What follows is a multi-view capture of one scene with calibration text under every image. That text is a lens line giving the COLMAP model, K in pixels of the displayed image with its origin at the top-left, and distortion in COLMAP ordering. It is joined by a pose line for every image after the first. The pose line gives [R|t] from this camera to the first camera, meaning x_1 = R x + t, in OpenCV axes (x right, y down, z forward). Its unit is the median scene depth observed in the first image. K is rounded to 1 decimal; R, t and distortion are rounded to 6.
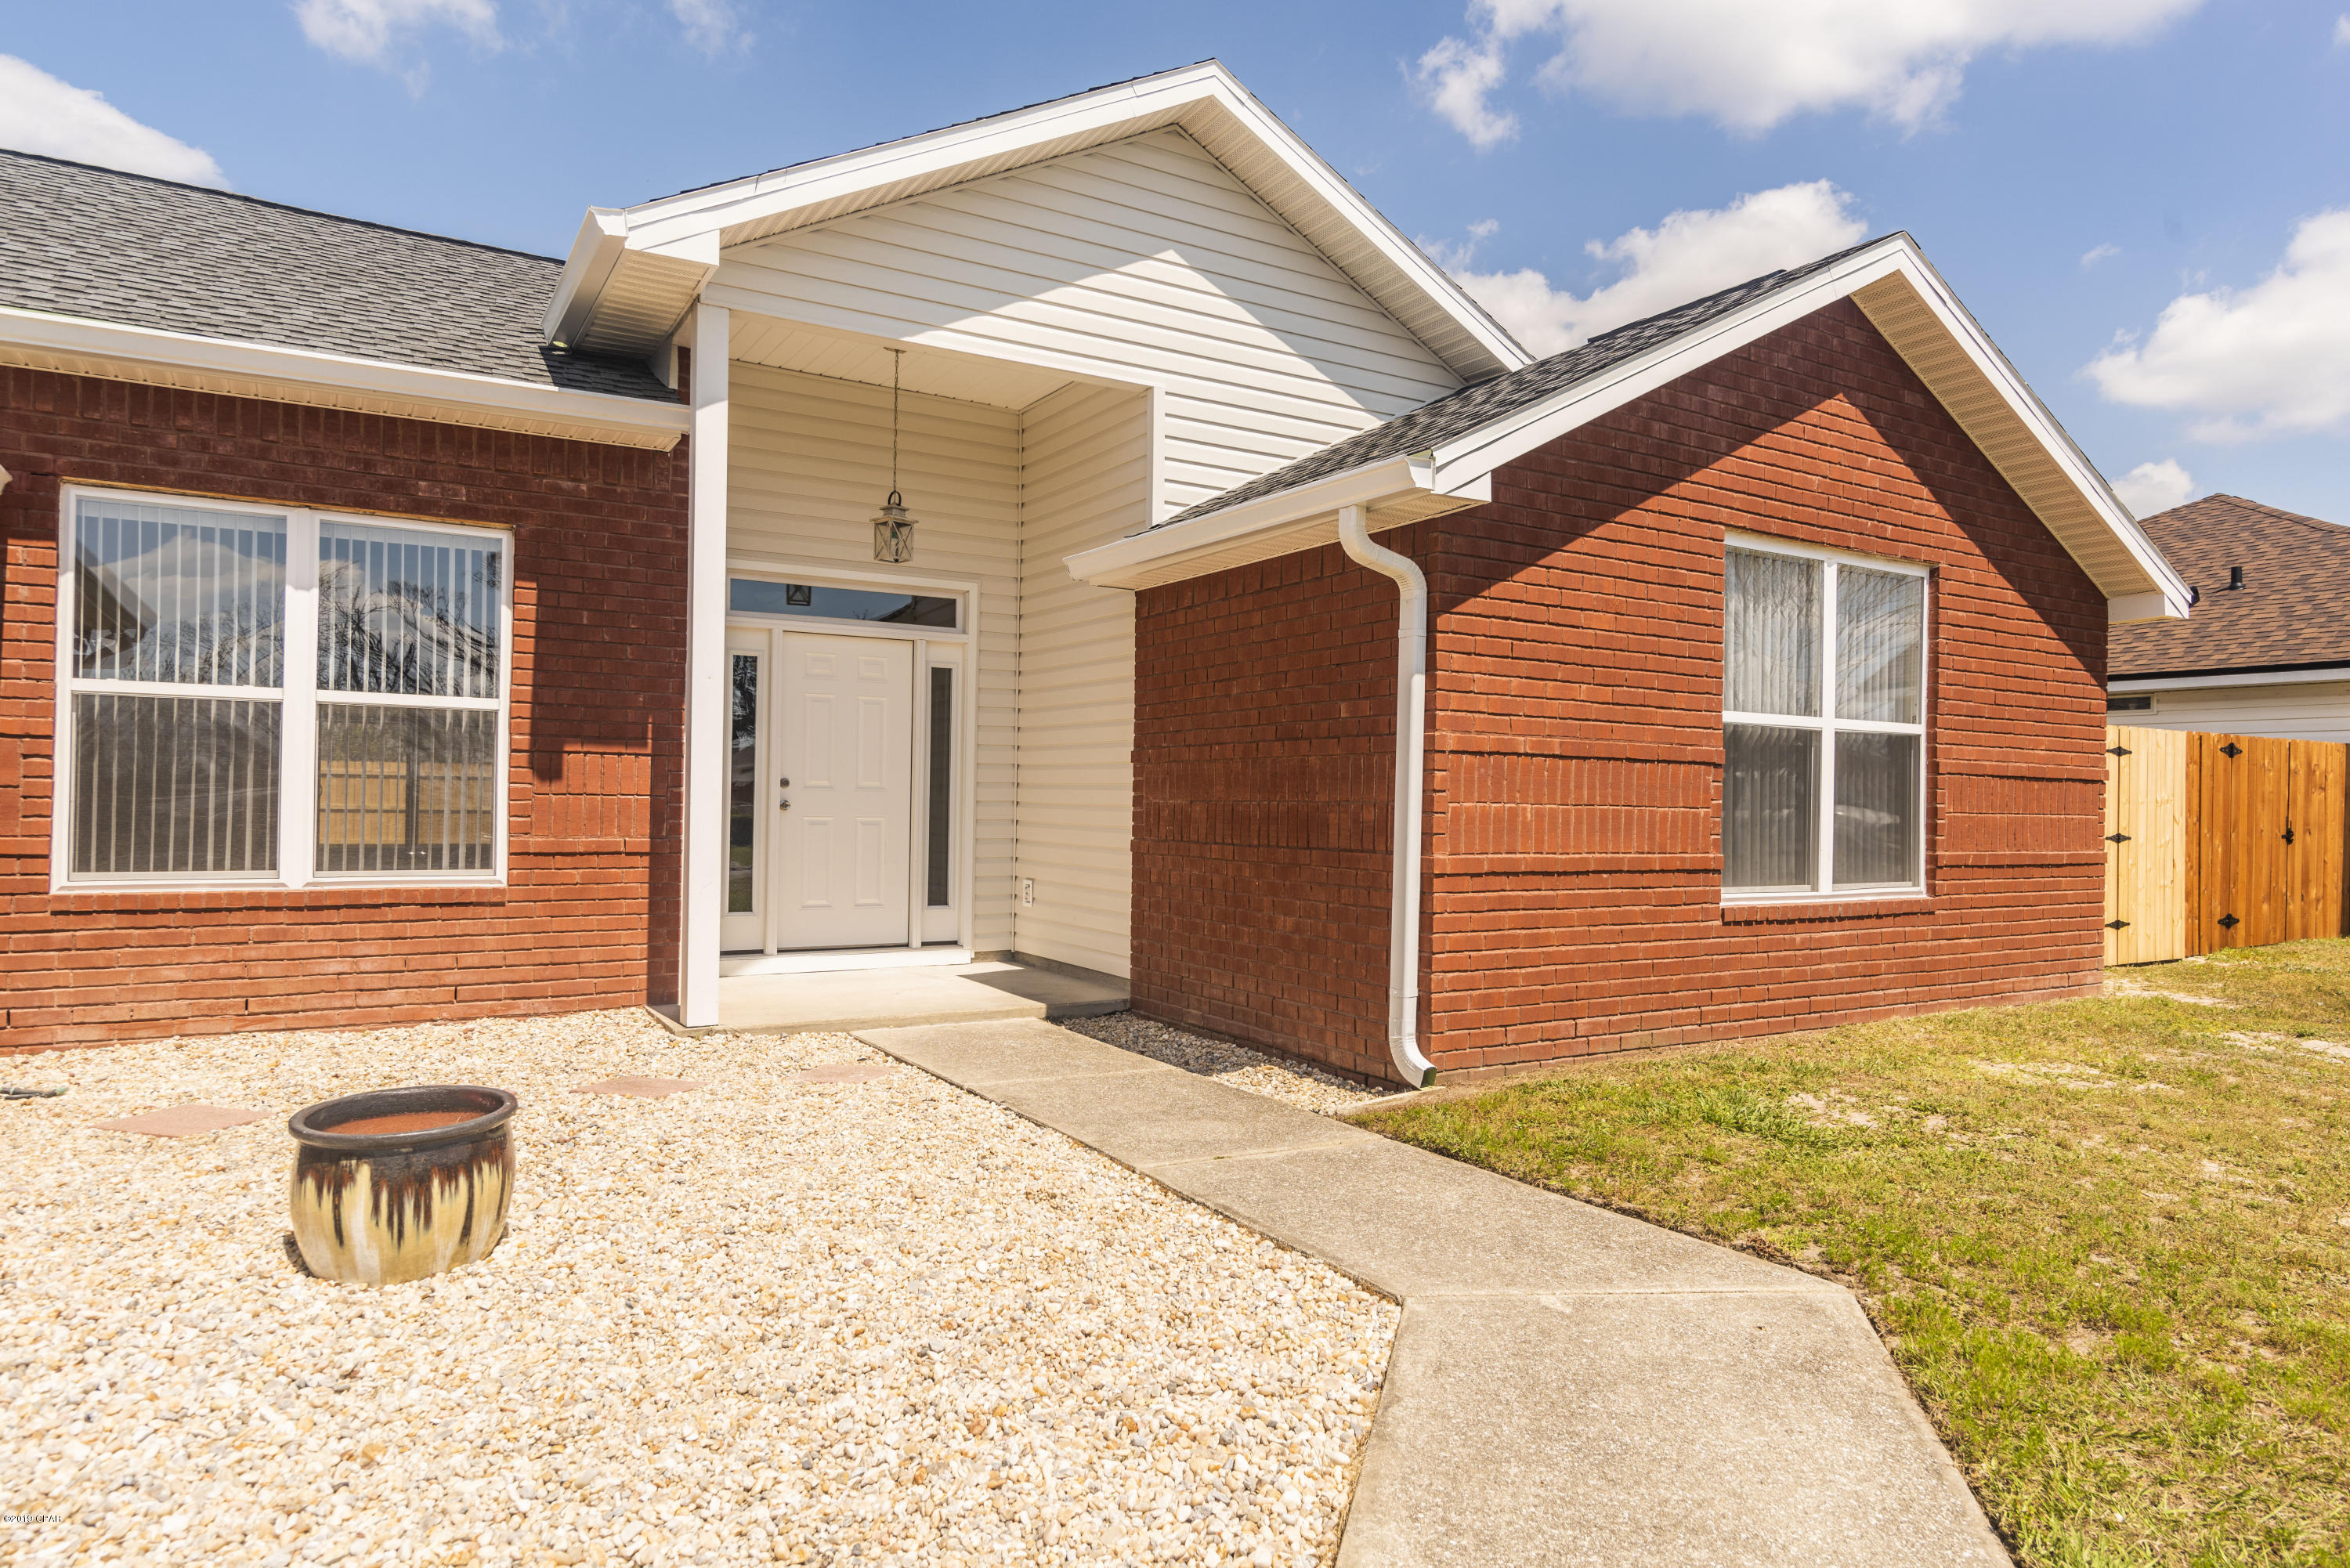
lens RADIAL K [[1385.4, 0, 1175.0], [0, 1385.4, 784.0], [0, 0, 1]] dist [0.001409, -0.000424]
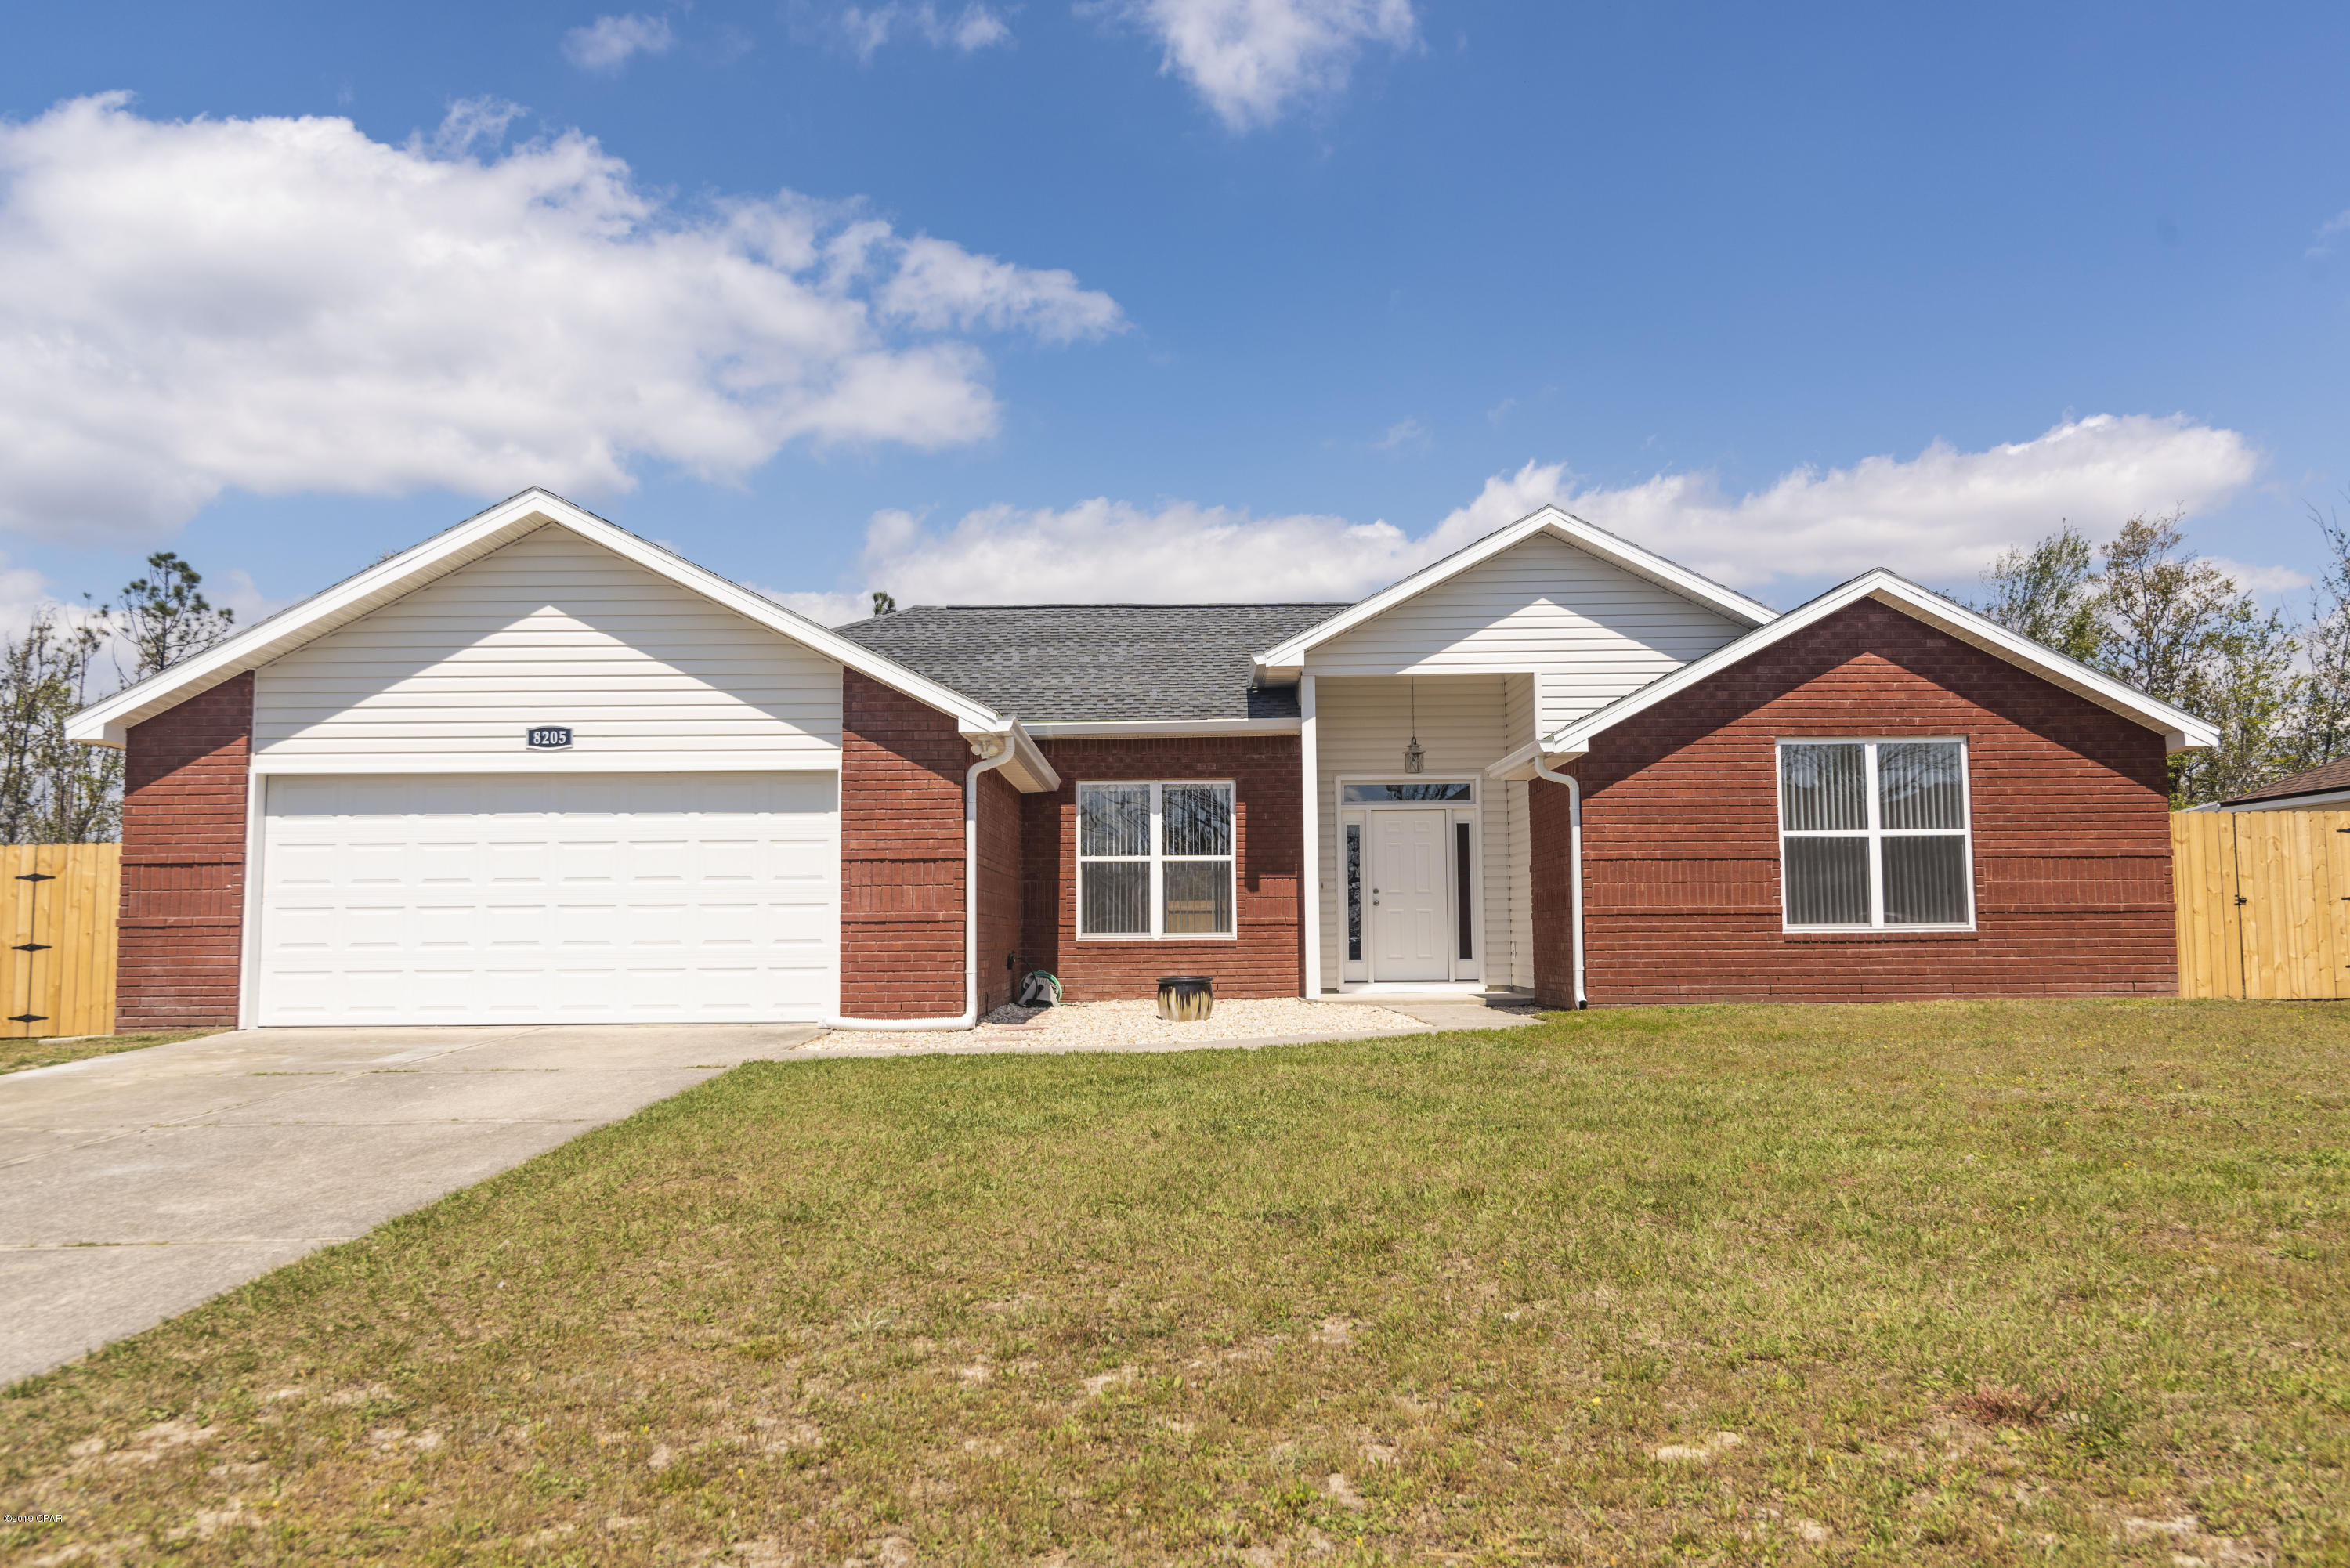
lens RADIAL K [[1803.6, 0, 1175.0], [0, 1803.6, 784.0], [0, 0, 1]] dist [-0.068568, 0.000779]
pose [[0.849530, -0.068265, -0.523105, 0.967639], [0.025924, 0.995796, -0.087849, 0.077086], [0.526904, 0.061070, 0.847728, -1.526148]]
